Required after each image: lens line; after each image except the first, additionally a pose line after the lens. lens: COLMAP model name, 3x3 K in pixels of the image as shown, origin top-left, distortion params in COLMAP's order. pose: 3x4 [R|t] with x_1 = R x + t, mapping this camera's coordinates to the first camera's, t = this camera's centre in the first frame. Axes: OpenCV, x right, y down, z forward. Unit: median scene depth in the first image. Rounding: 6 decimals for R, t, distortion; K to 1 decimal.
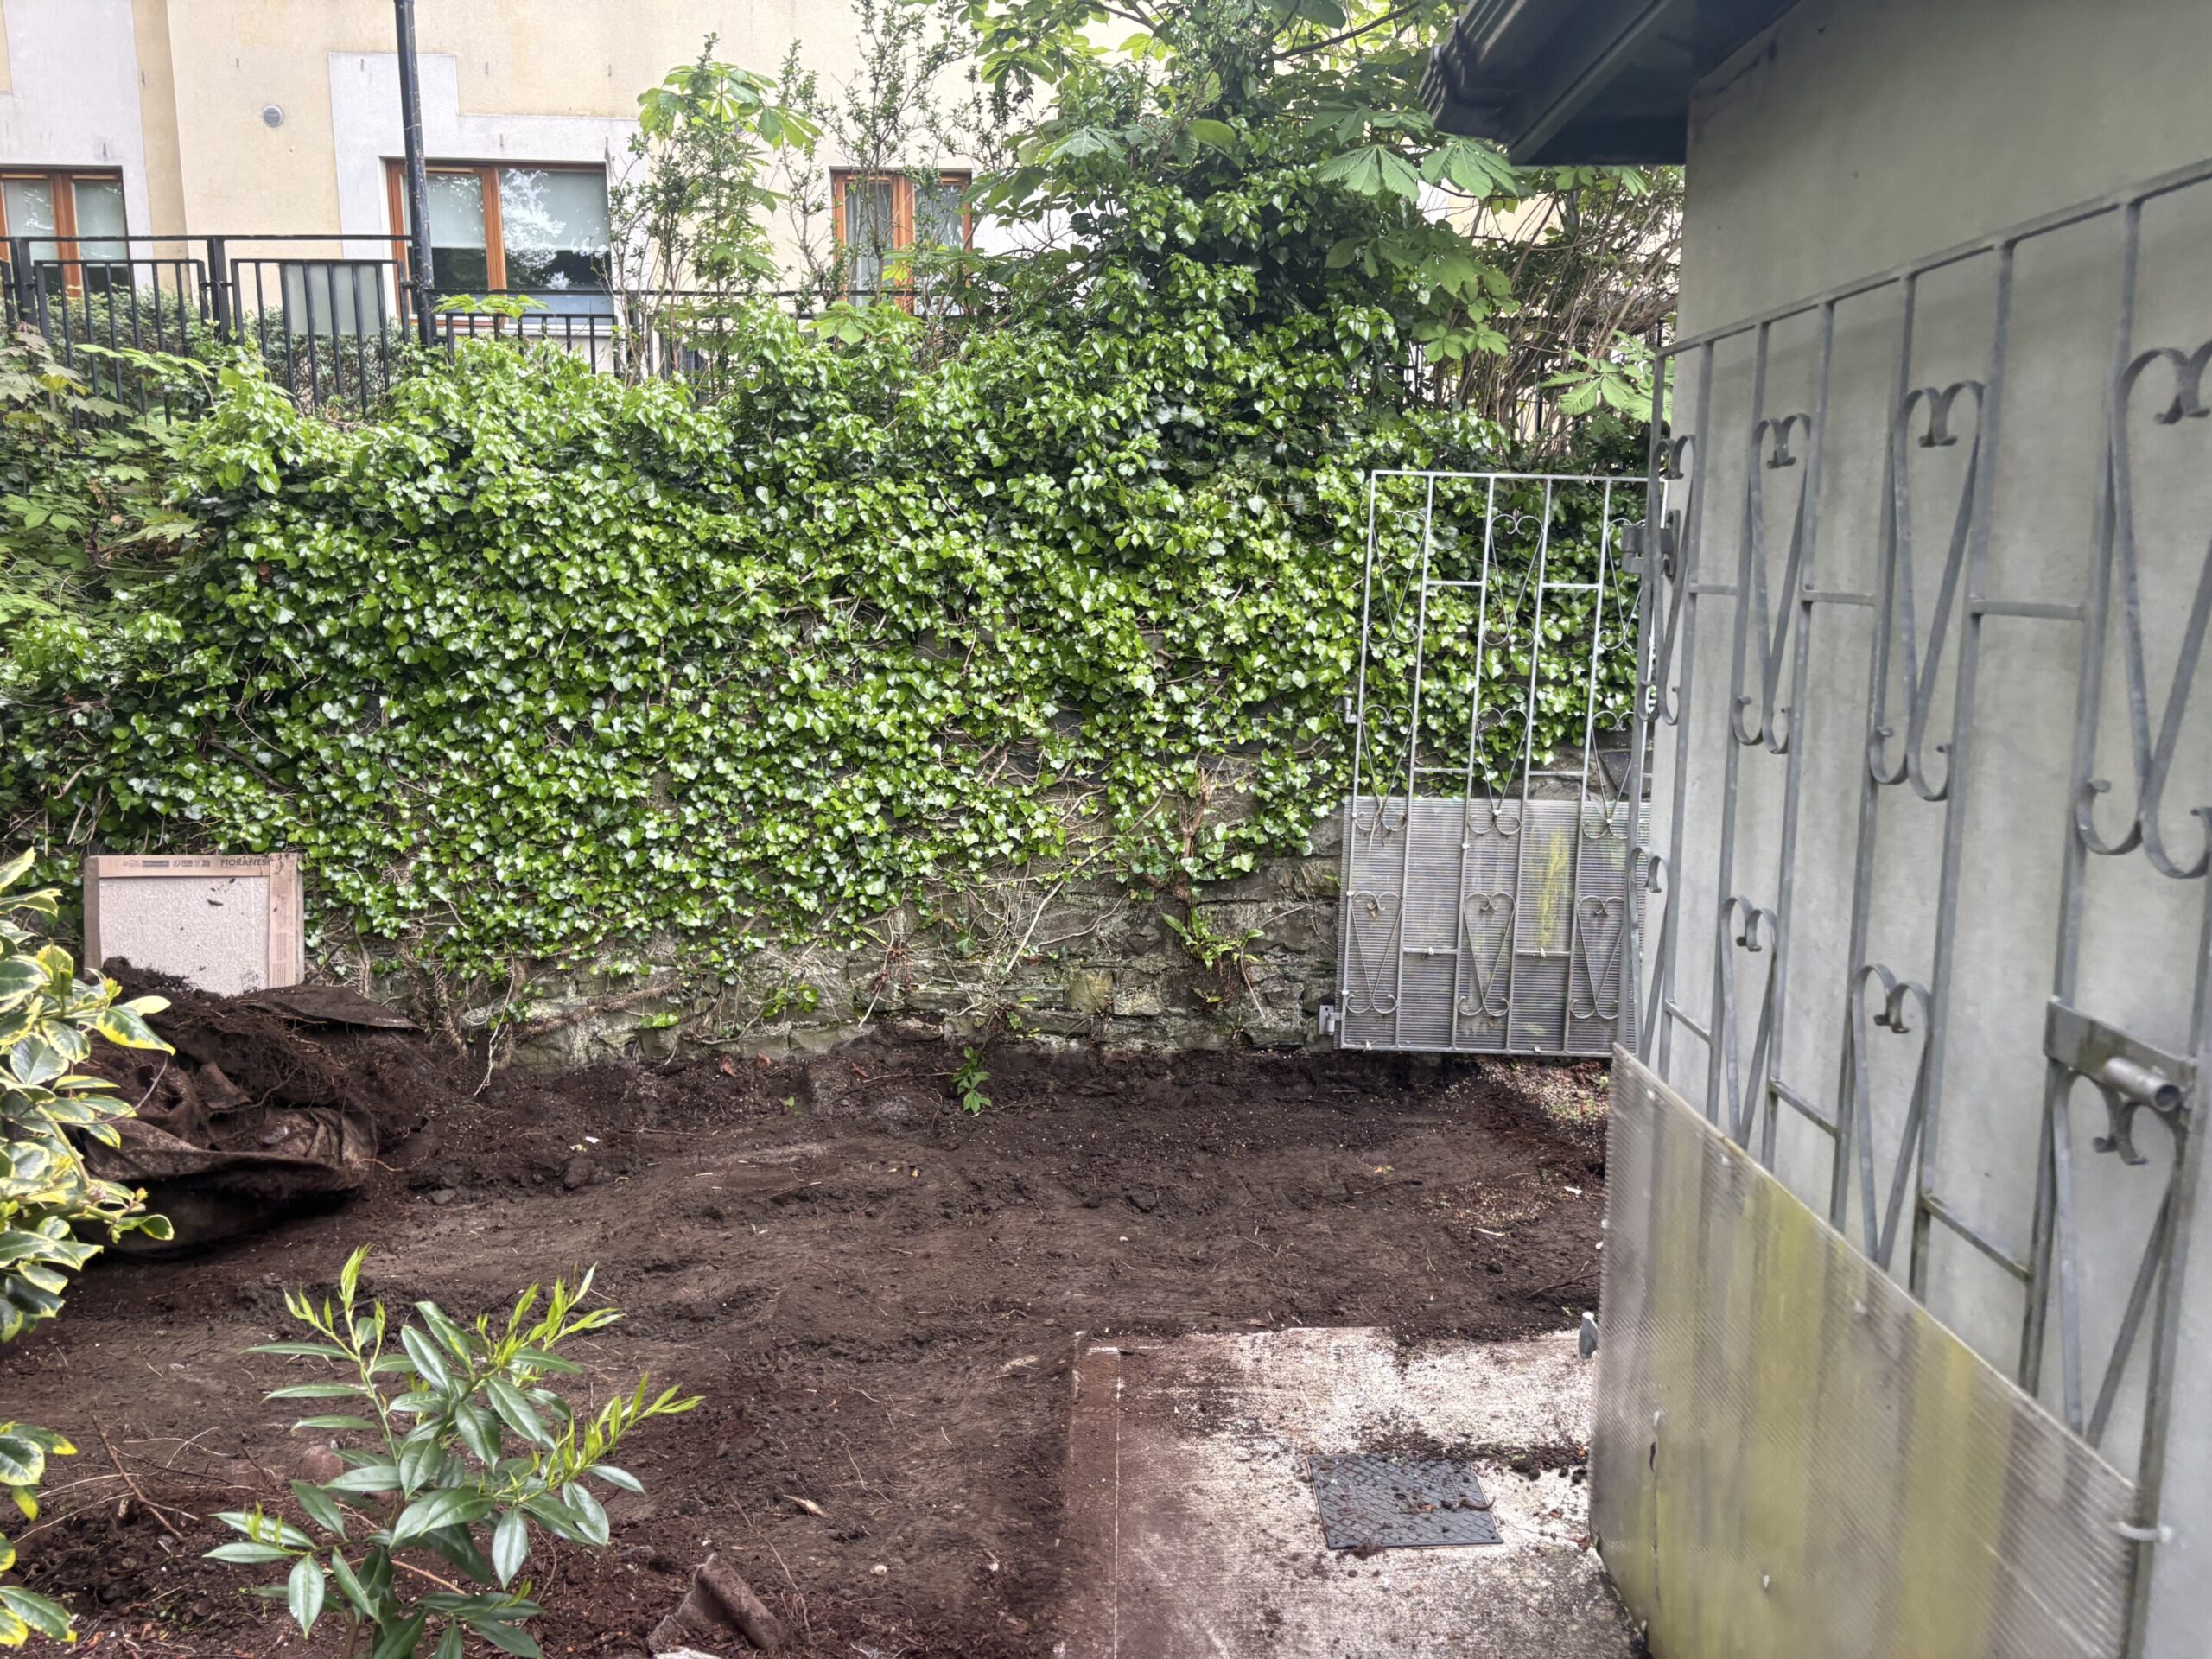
lens RADIAL K [[1661.8, 0, 1108.2], [0, 1661.8, 827.2], [0, 0, 1]] dist [0.037996, -0.024524]
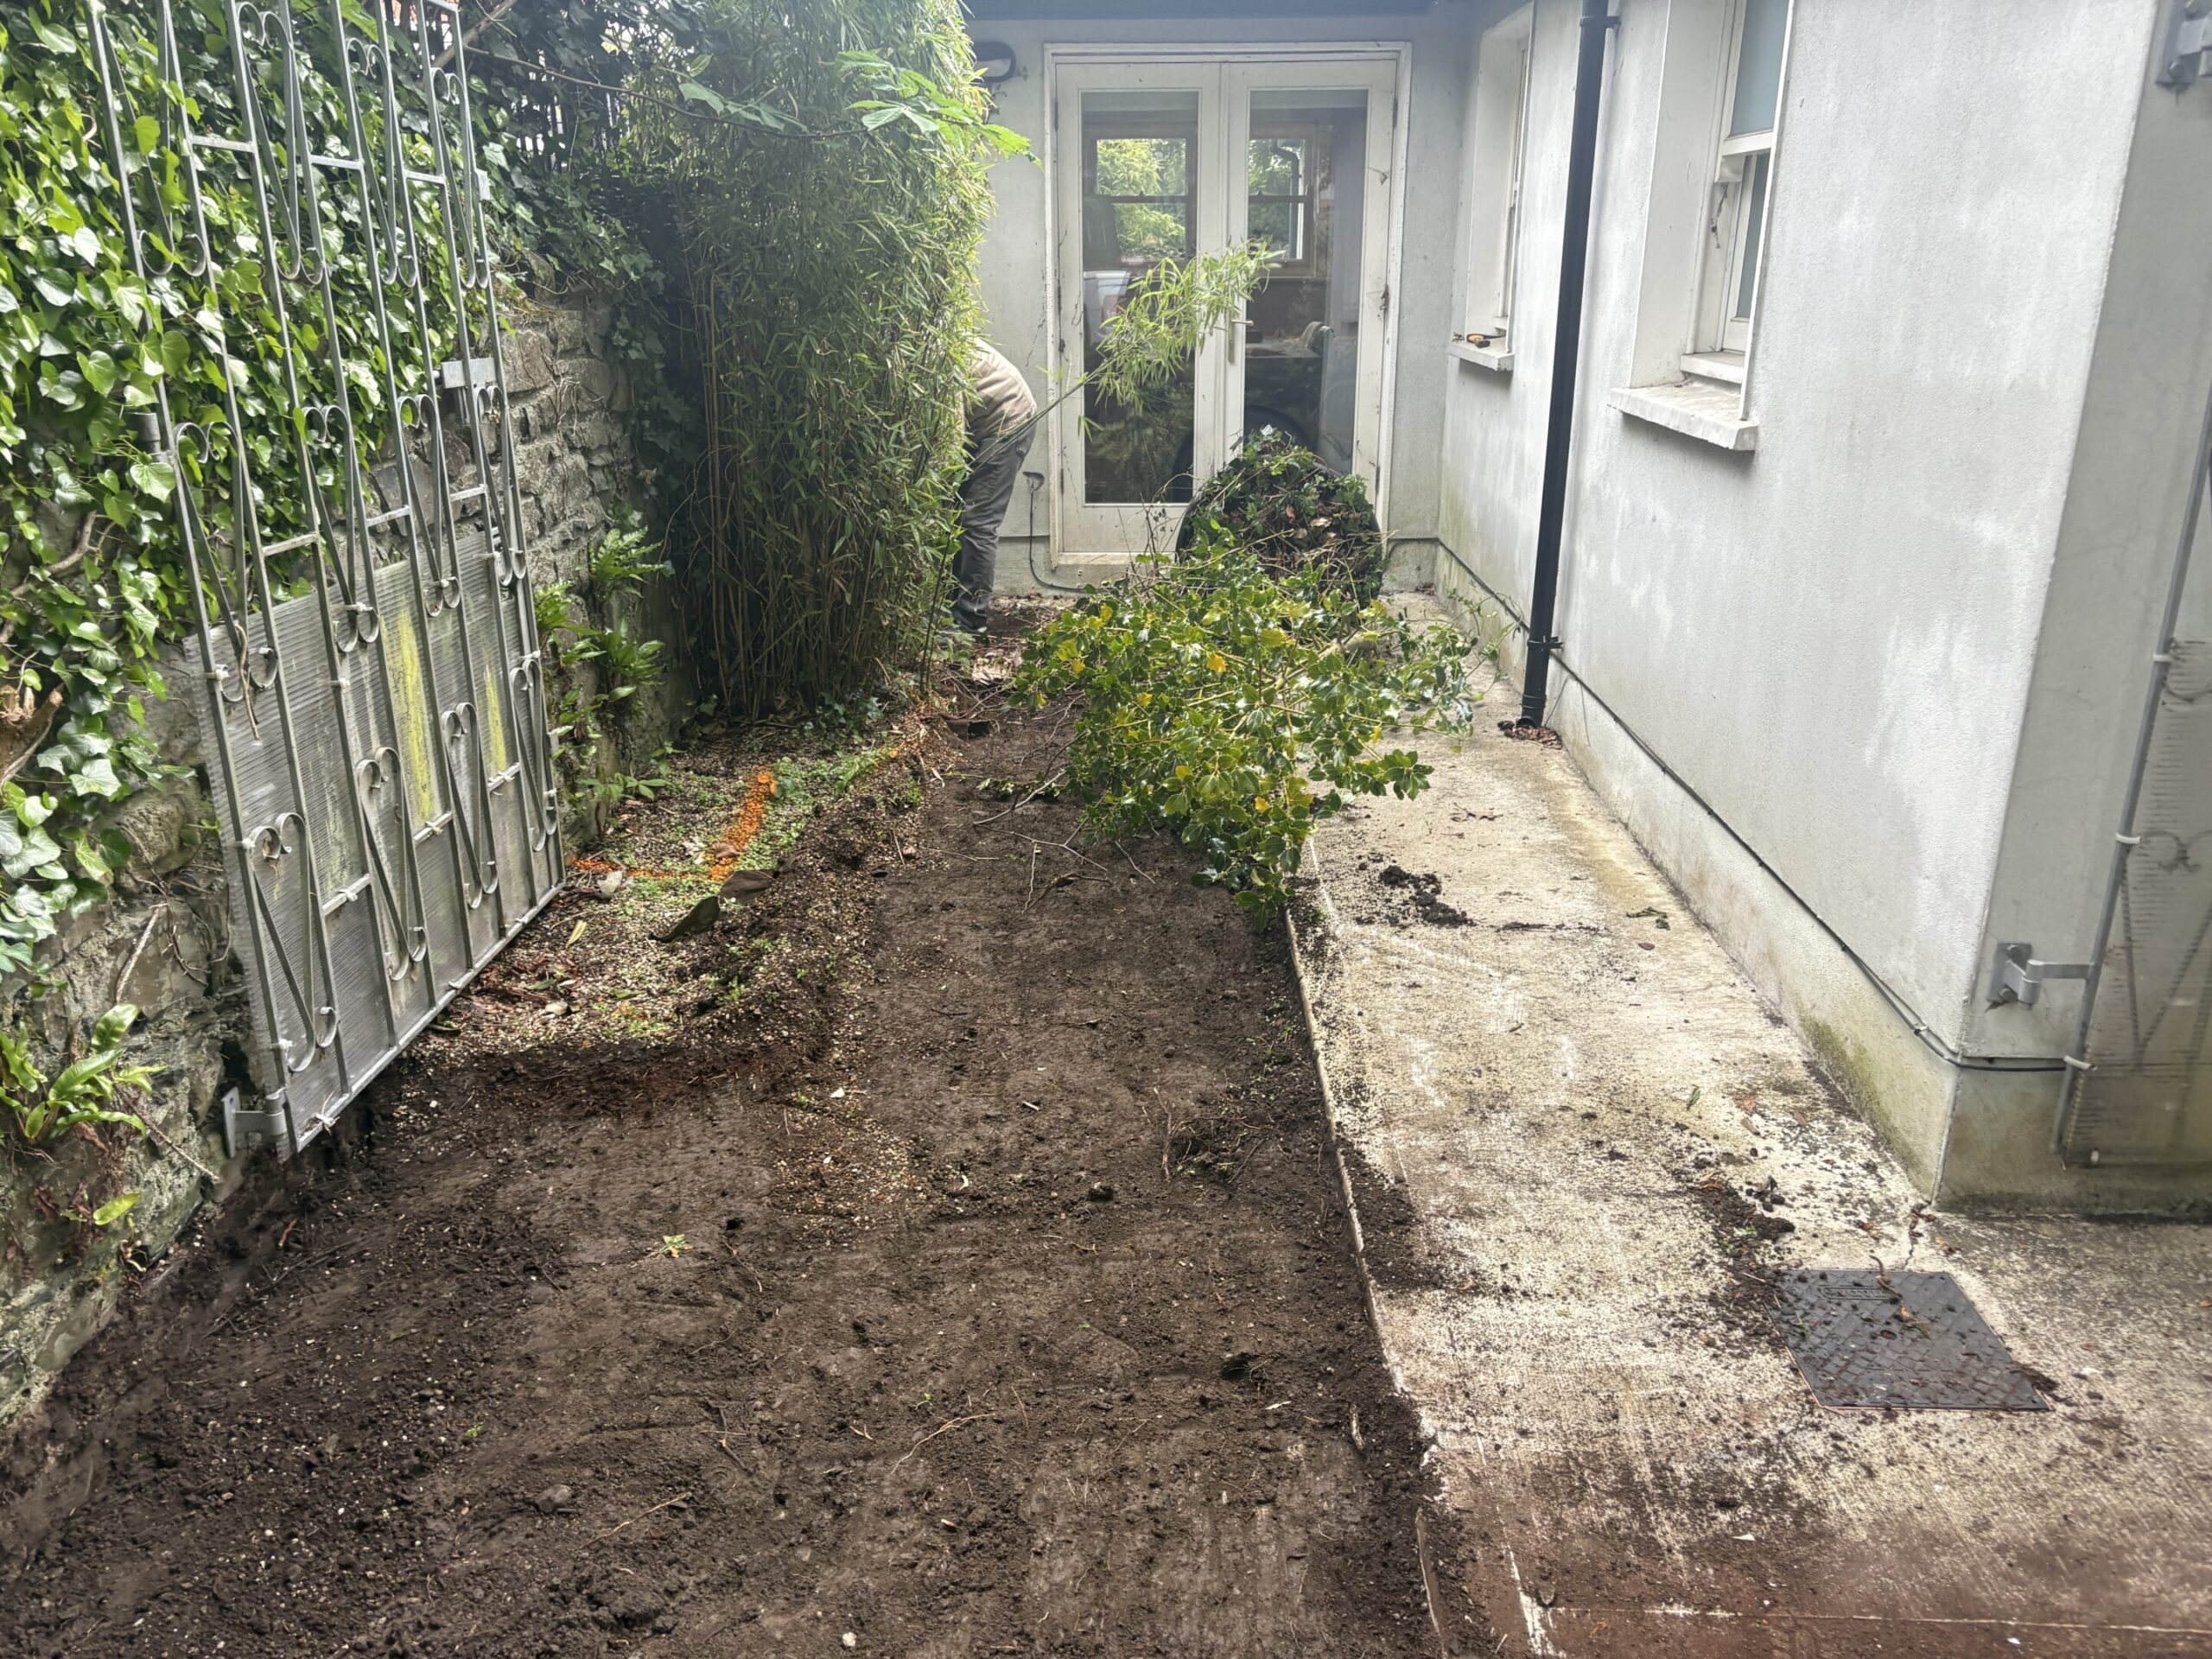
lens RADIAL K [[1661.8, 0, 1094.9], [0, 1661.8, 819.8], [0, 0, 1]] dist [0.037996, -0.024524]
pose [[0.034318, -0.325568, 0.944896, -0.411027], [0.163418, 0.934556, 0.316070, -0.108649], [-0.985960, 0.143566, 0.085276, 1.038653]]
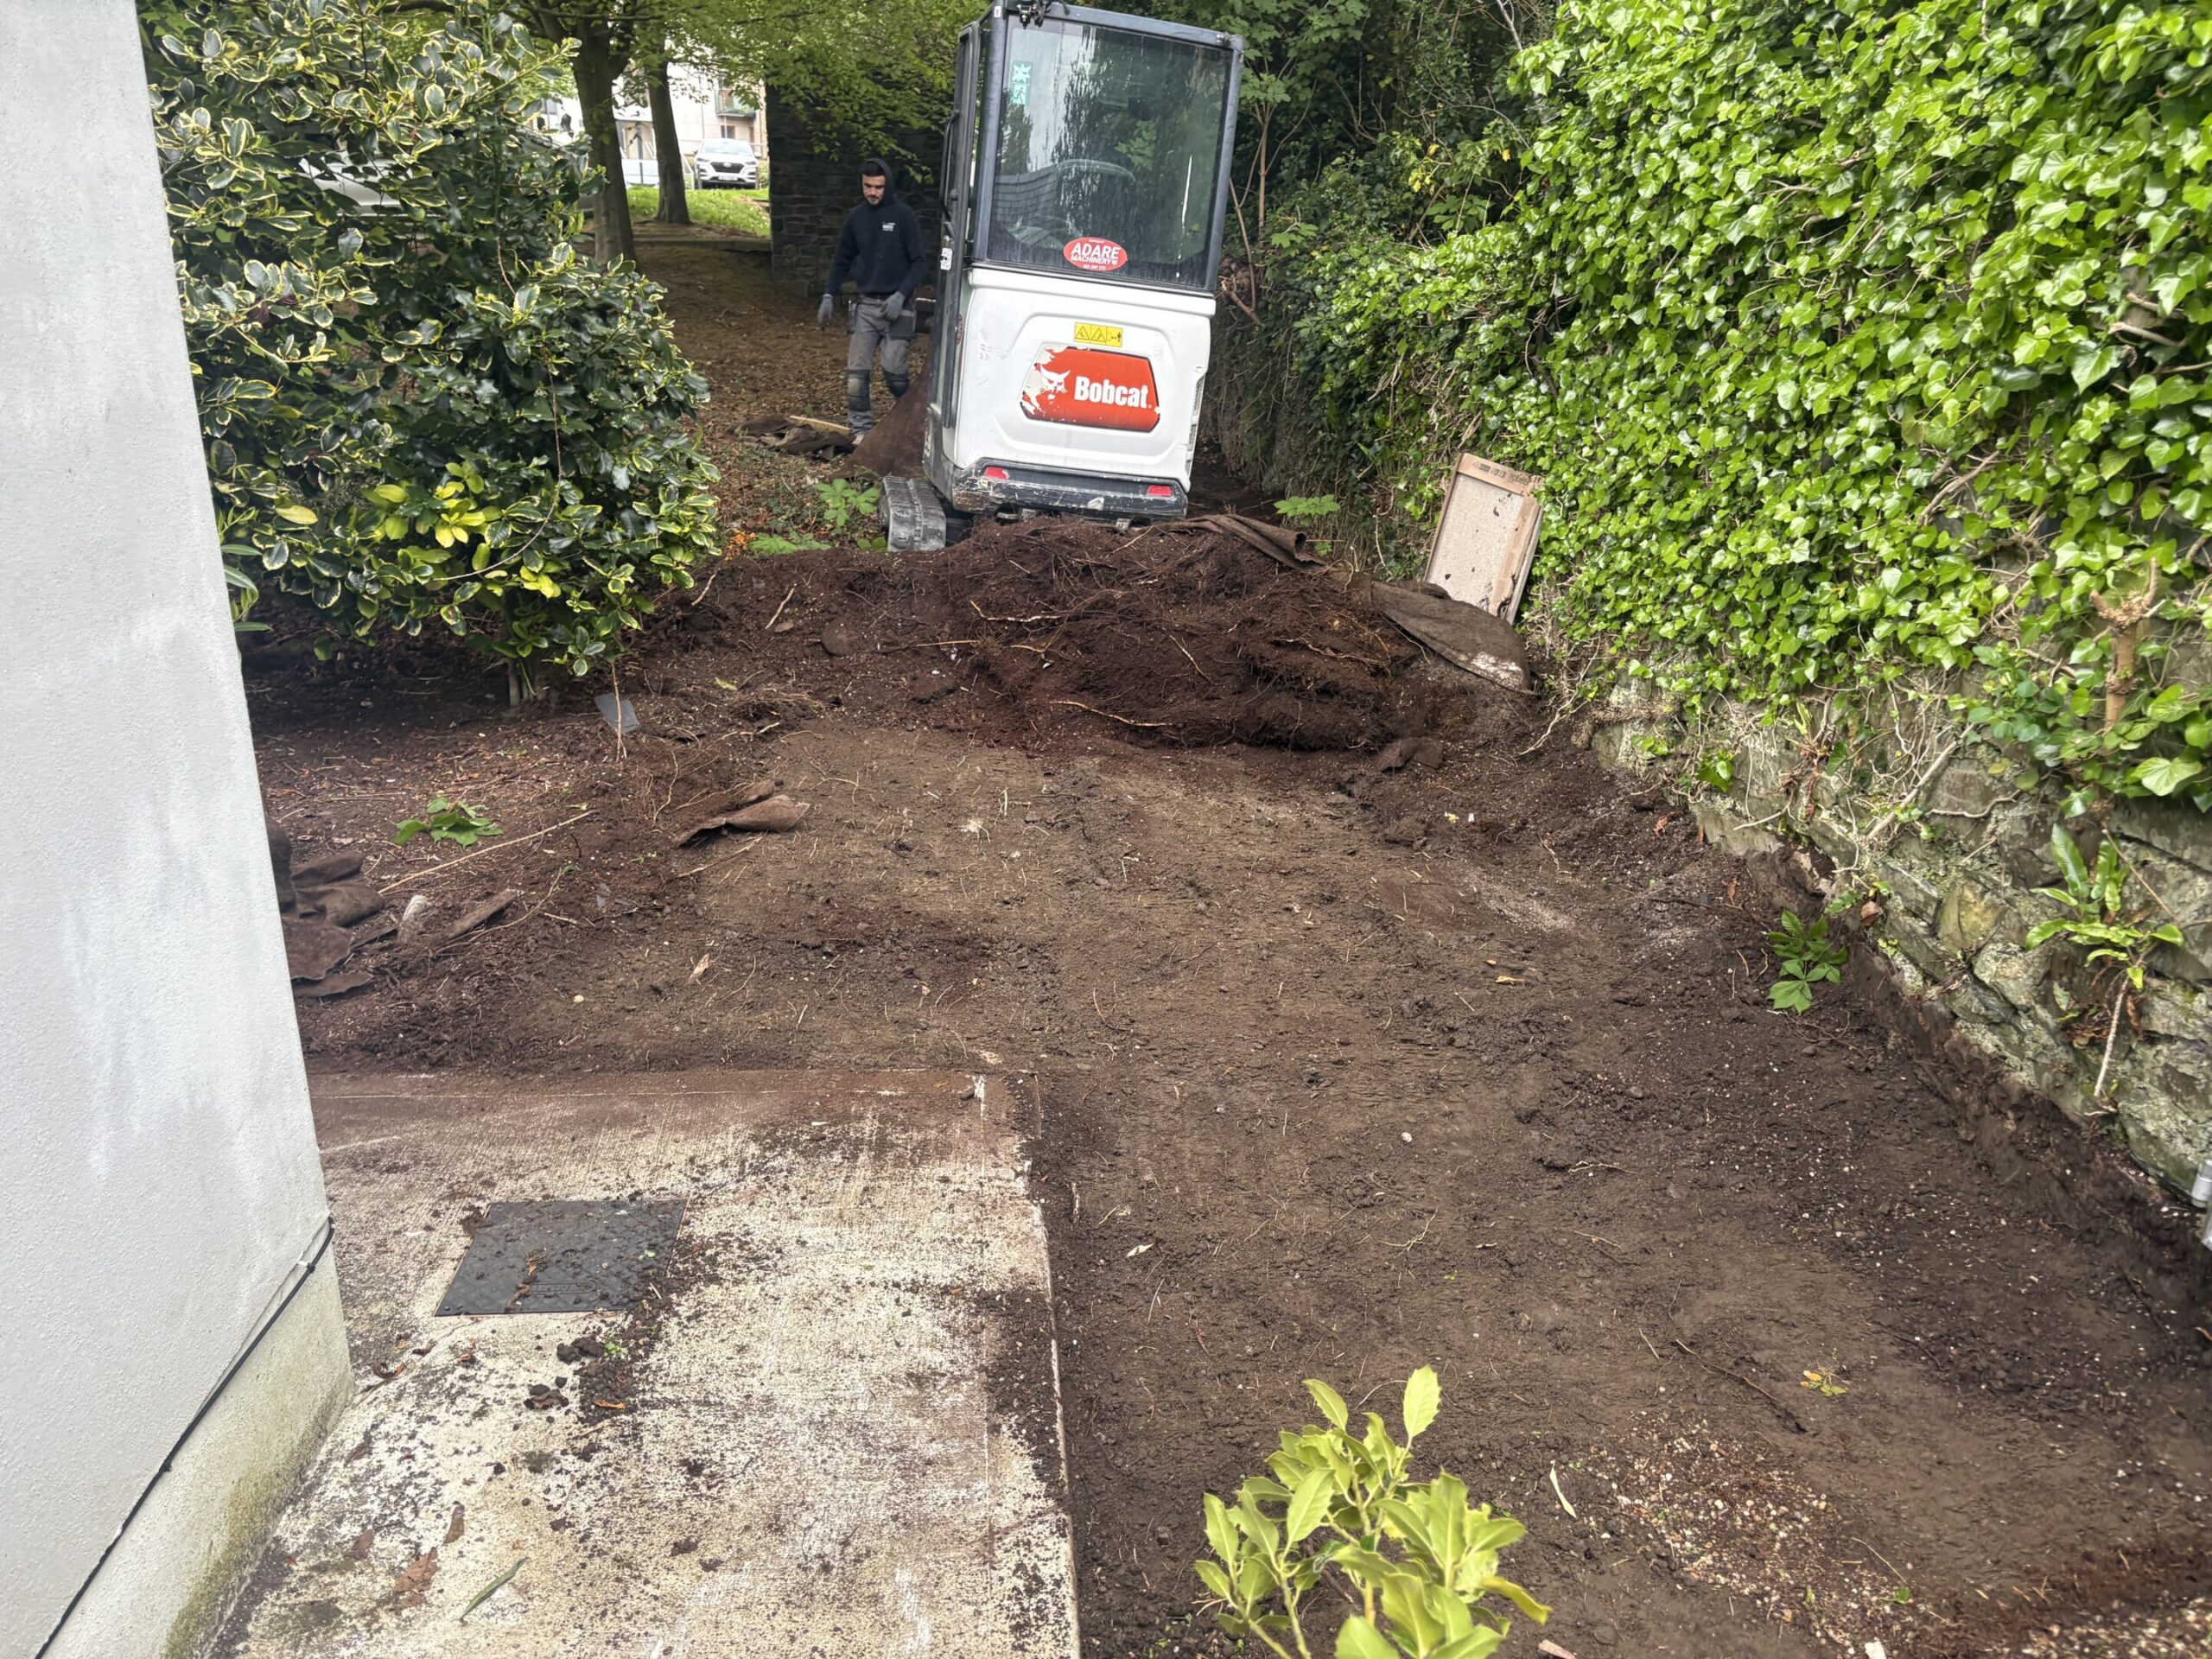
lens RADIAL K [[1661.8, 0, 1123.6], [0, 1661.8, 847.1], [0, 0, 1]] dist [0.037996, -0.024524]
pose [[0.079204, 0.348501, -0.933956, 0.734086], [-0.192355, 0.924635, 0.328710, -0.087125], [0.978124, 0.153616, 0.140271, 0.921009]]
